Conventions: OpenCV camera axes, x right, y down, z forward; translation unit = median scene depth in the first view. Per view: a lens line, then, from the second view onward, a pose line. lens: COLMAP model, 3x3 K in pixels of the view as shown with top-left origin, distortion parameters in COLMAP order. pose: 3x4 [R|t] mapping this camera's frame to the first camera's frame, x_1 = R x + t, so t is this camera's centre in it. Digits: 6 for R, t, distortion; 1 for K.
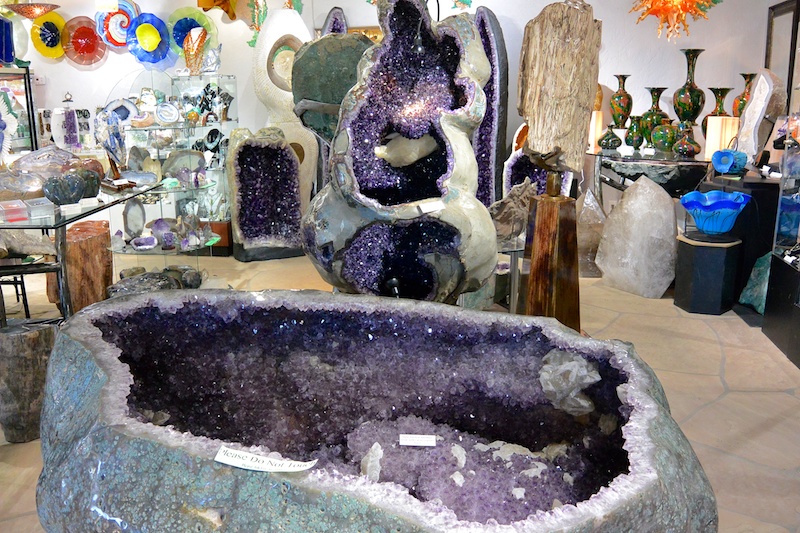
lens RADIAL K [[687.4, 0, 400.0], [0, 687.4, 266.5], [0, 0, 1]] dist [-0.153515, 0.088624]
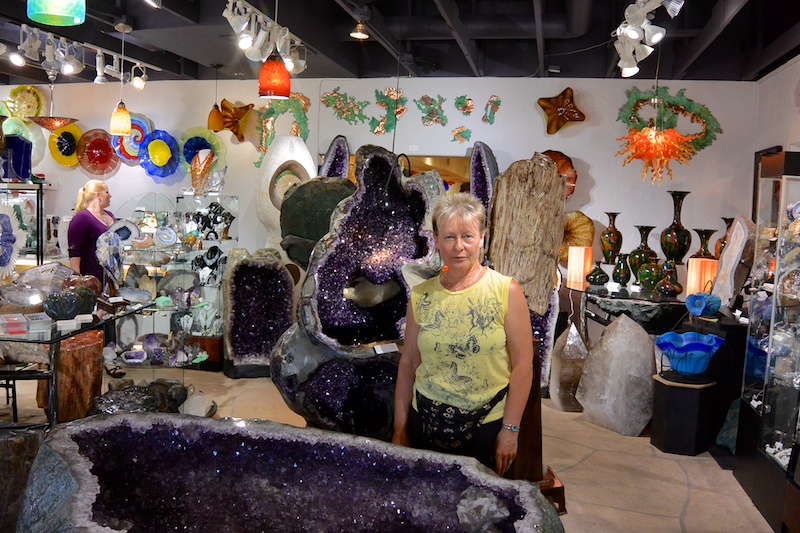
lens RADIAL K [[724.2, 0, 400.0], [0, 724.2, 266.5], [0, 0, 1]] dist [-0.152165, 0.091188]
pose [[0.998569, 0.047569, -0.024429, 0.057574], [-0.050869, 0.985868, -0.159615, -0.020291], [0.016491, 0.160630, 0.986877, -0.110244]]
